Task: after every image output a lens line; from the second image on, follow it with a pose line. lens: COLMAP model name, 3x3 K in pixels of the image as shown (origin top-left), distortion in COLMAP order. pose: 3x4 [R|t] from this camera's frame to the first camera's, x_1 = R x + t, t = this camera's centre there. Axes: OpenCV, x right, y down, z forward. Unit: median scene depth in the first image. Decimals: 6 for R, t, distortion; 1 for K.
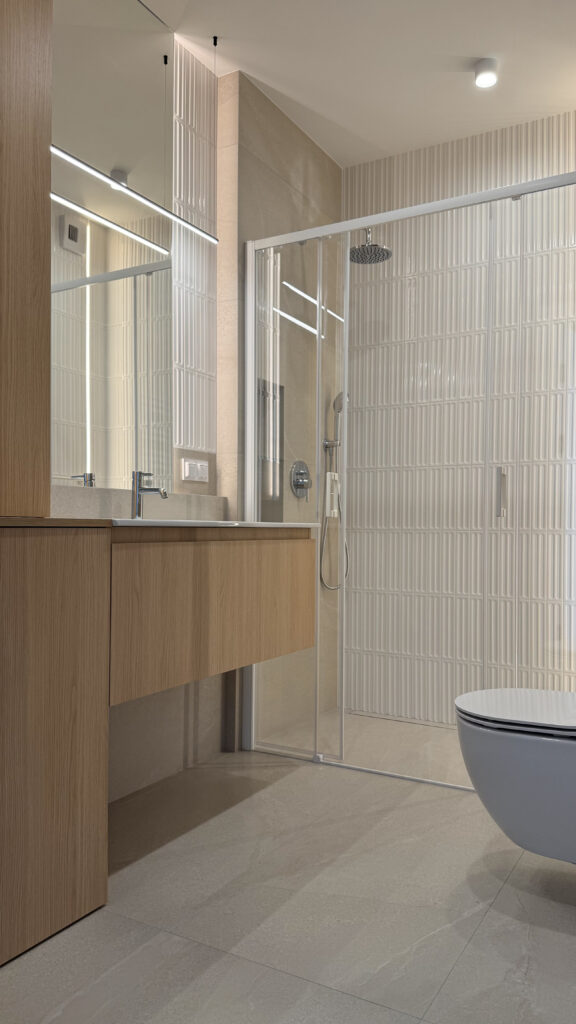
lens RADIAL K [[741.3, 0, 288.6], [0, 741.3, 536.9], [0, 0, 1]] dist [0.081669, -0.138600]
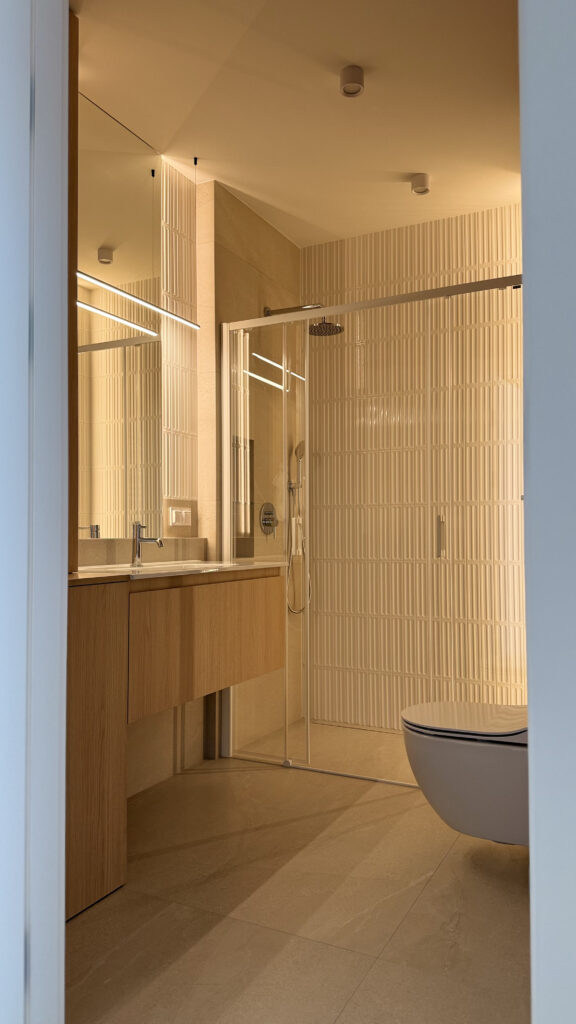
lens RADIAL K [[730.7, 0, 265.9], [0, 730.7, 519.4], [0, 0, 1]] dist [0.086692, -0.137976]
pose [[0.999514, -0.009807, 0.029580, -0.025261], [0.010821, 0.999353, -0.034314, -0.044613], [-0.029224, 0.034617, 0.998973, -0.162124]]
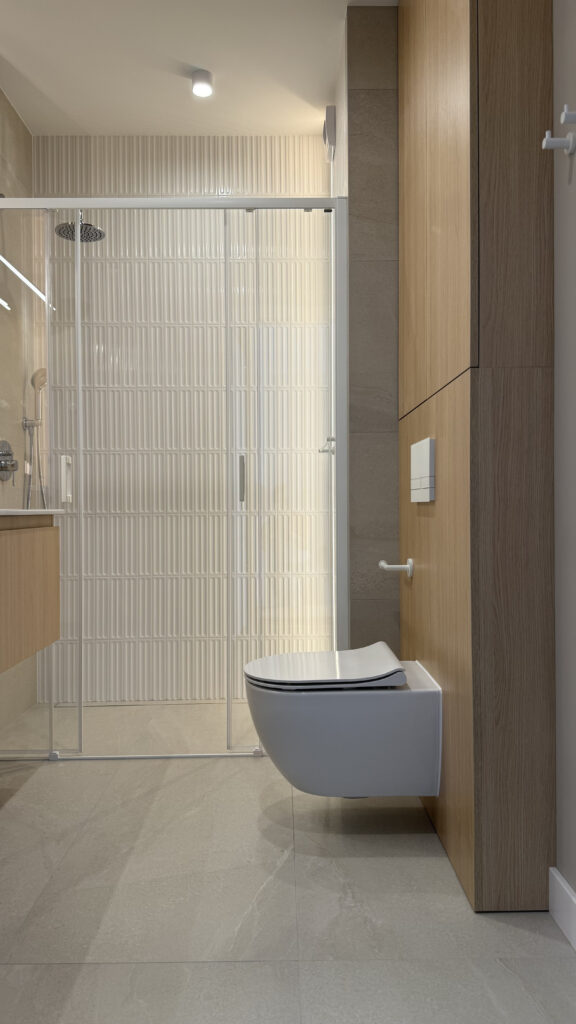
lens RADIAL K [[742.5, 0, 287.6], [0, 742.5, 514.8], [0, 0, 1]] dist [0.054965, -0.102808]
pose [[0.863855, -0.017703, 0.503430, -0.179571], [0.018639, 0.999821, 0.003175, -0.007596], [-0.503396, 0.006641, 0.864030, 0.024287]]
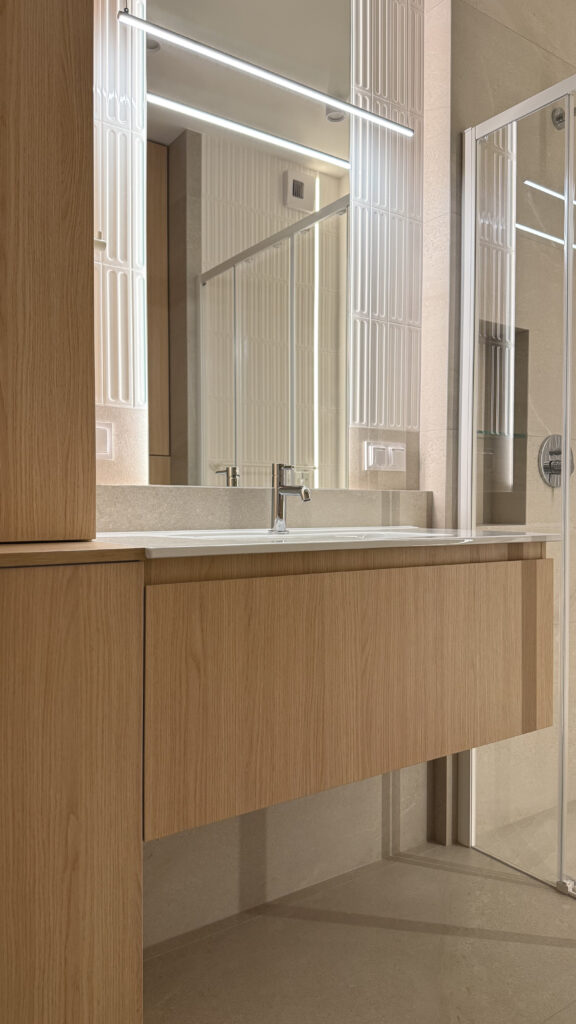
lens RADIAL K [[730.7, 0, 265.9], [0, 730.7, 519.4], [0, 0, 1]] dist [0.086692, -0.137976]
pose [[0.907275, 0.004767, -0.420511, 0.073013], [-0.002115, 0.999975, 0.006772, -0.032278], [0.420533, -0.005255, 0.907262, 0.295974]]
